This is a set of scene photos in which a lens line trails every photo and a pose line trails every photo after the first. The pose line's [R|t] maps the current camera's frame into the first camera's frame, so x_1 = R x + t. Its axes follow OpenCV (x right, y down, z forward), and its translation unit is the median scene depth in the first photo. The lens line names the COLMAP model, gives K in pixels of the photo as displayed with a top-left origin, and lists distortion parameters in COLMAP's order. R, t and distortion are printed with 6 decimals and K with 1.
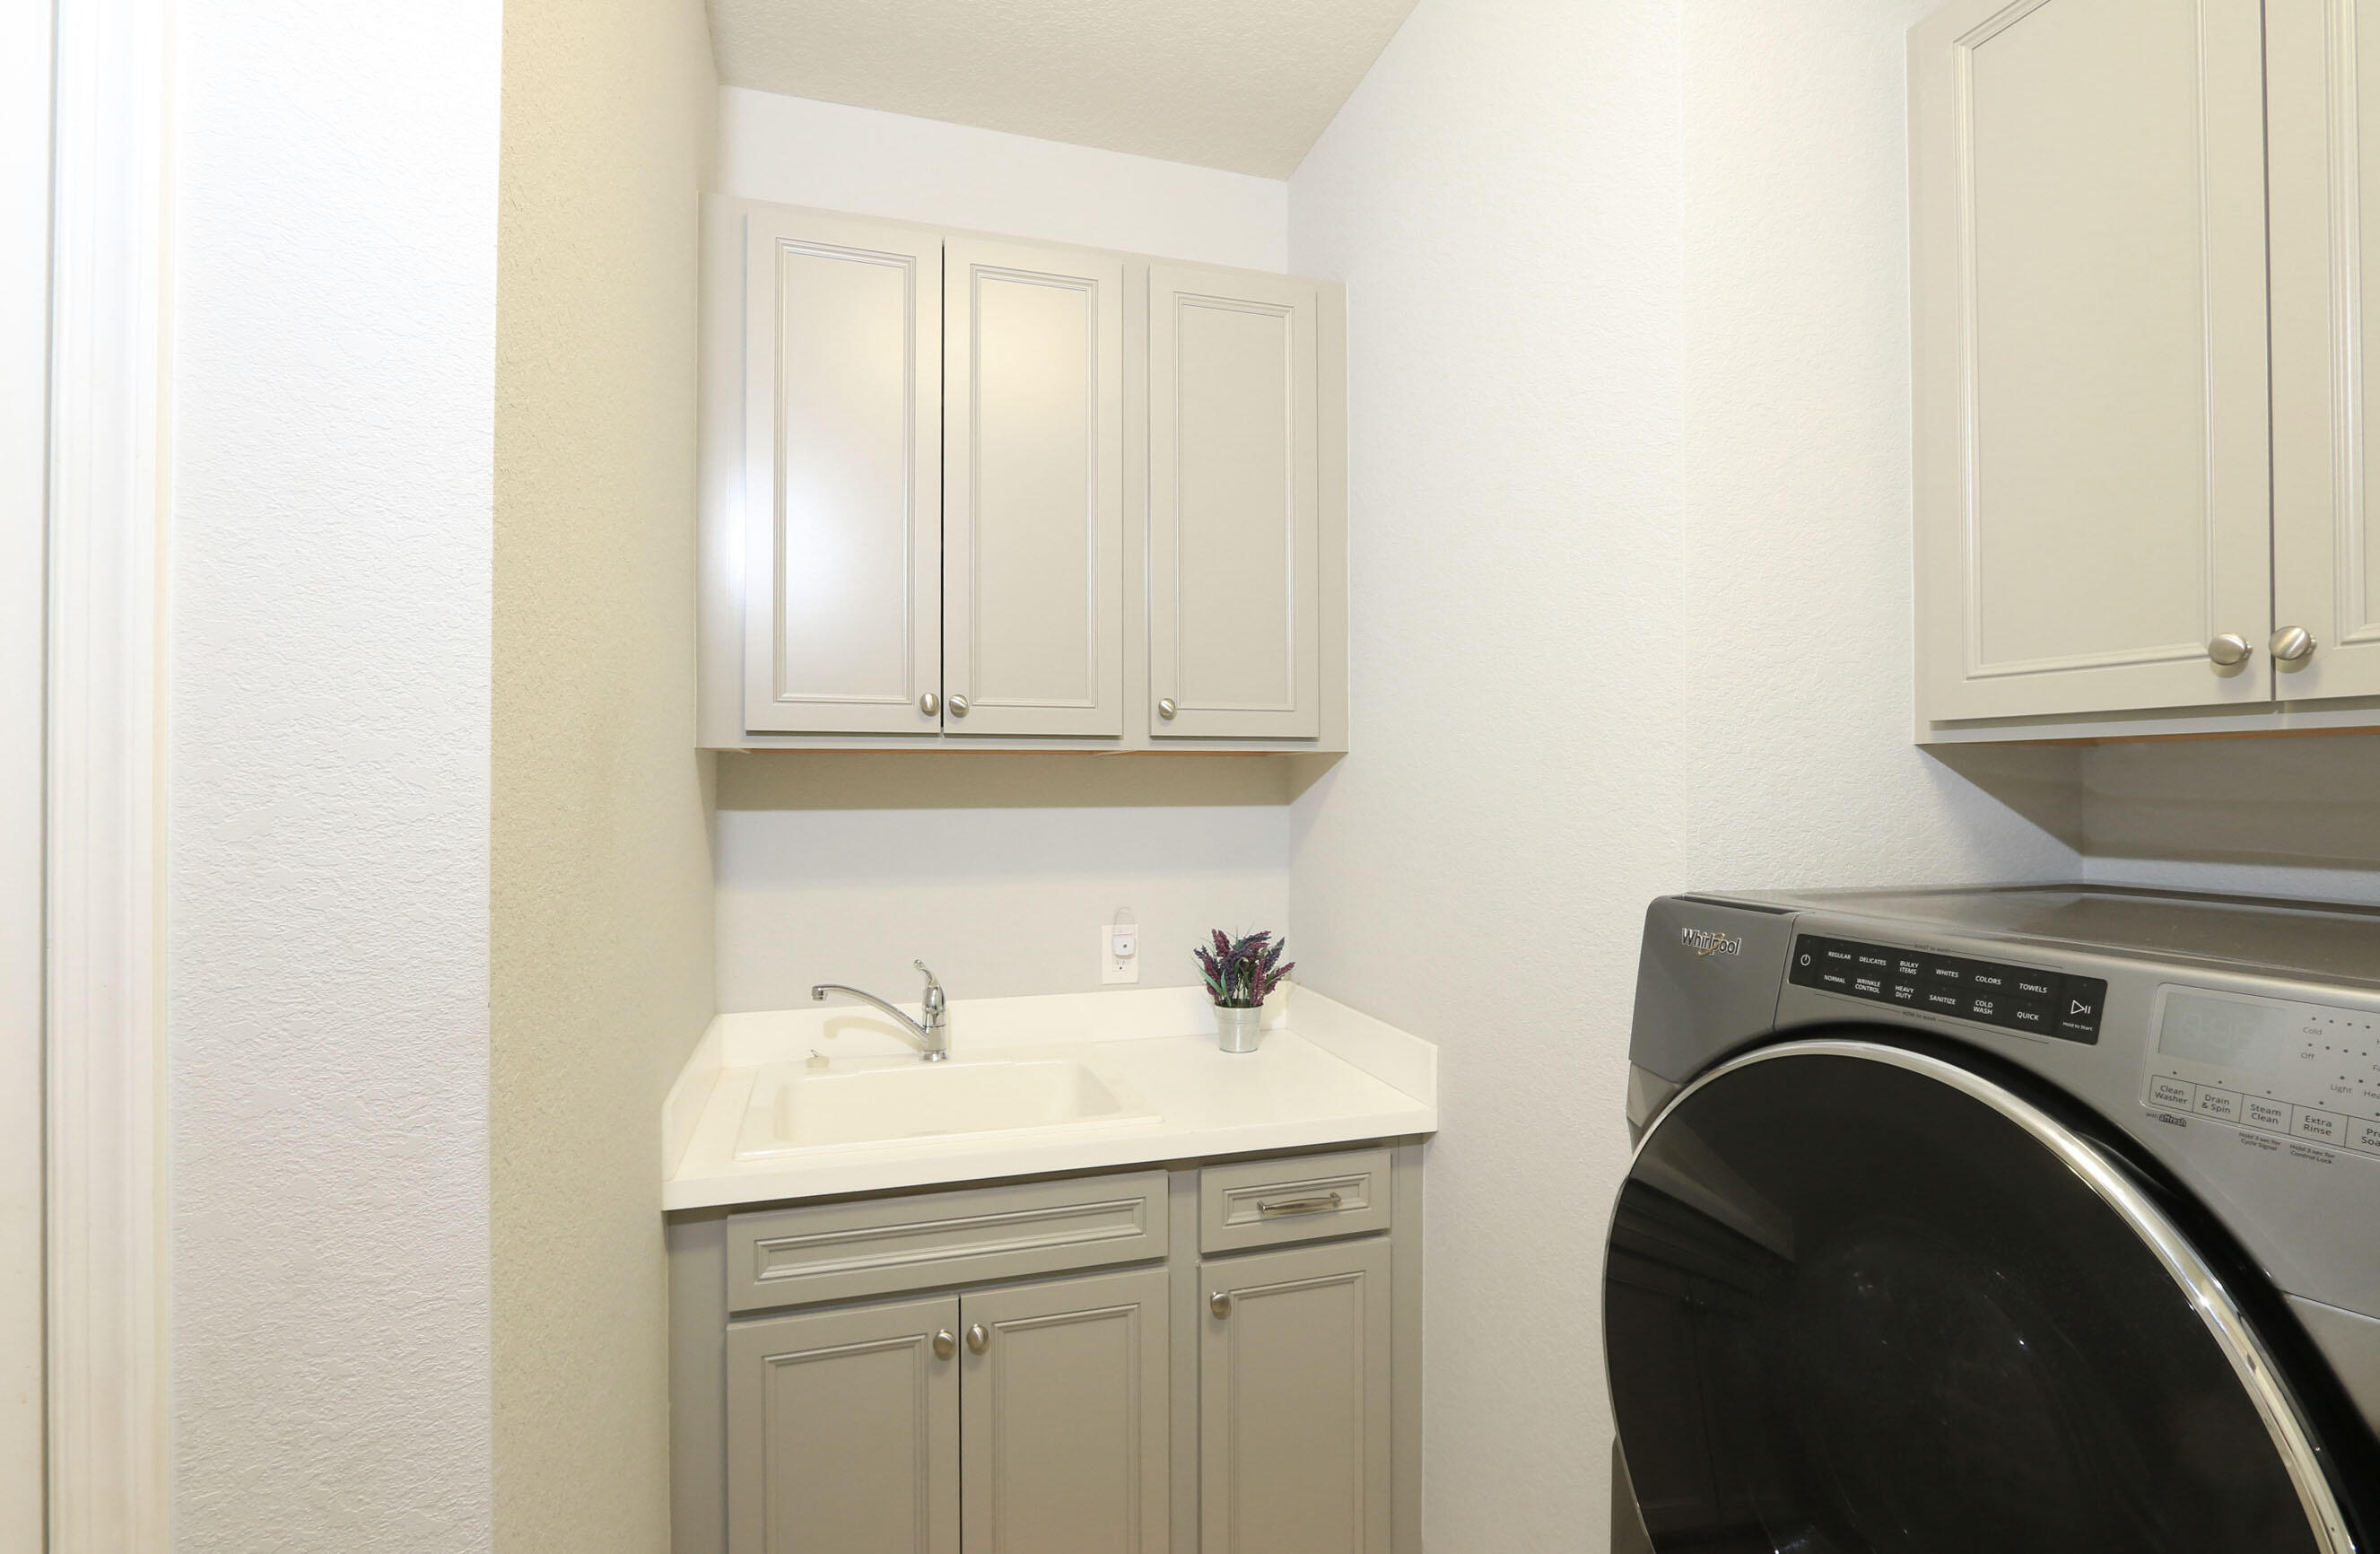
lens RADIAL K [[1107.5, 0, 1192.9], [0, 1107.5, 787.1], [0, 0, 1]] dist [-0.049614, 0.011058]
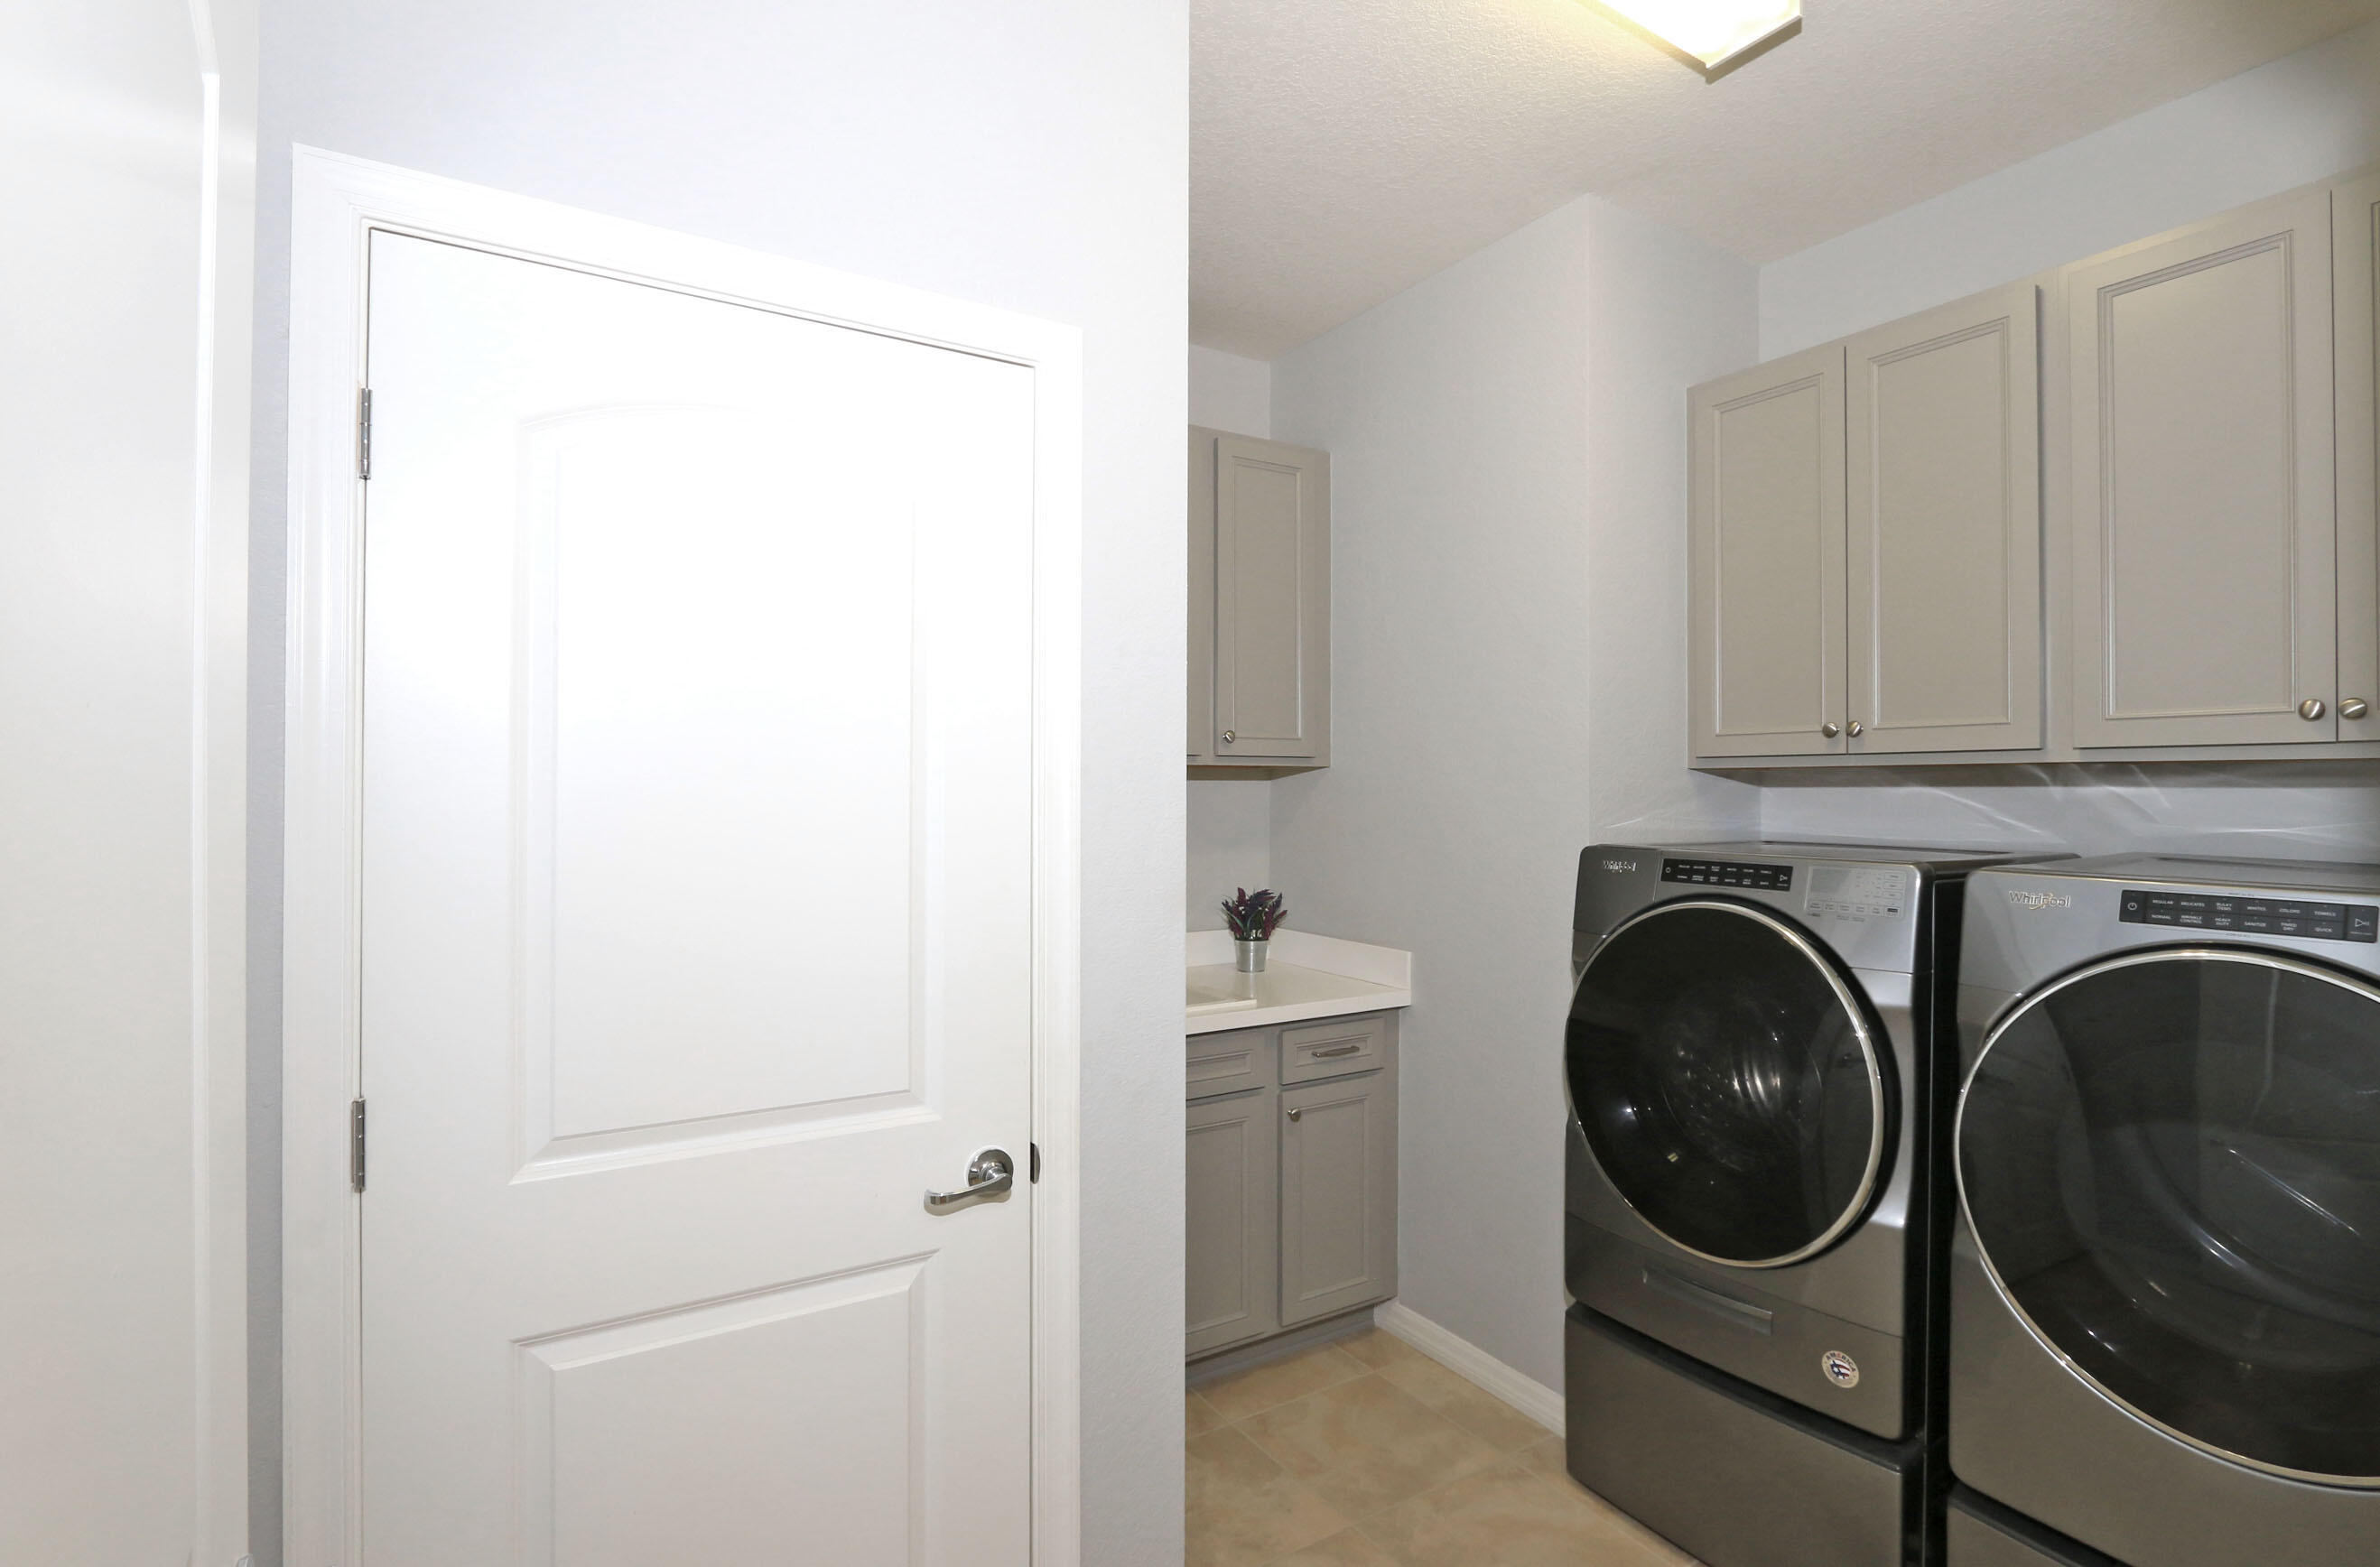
lens RADIAL K [[1116.2, 0, 1190.0], [0, 1116.2, 783.5], [0, 0, 1]] dist [-0.048412, 0.000056]
pose [[0.968383, 0.005104, 0.249414, -0.533506], [-0.004126, 0.999982, -0.004443, -0.001159], [-0.249432, 0.003273, 0.968387, -0.528869]]
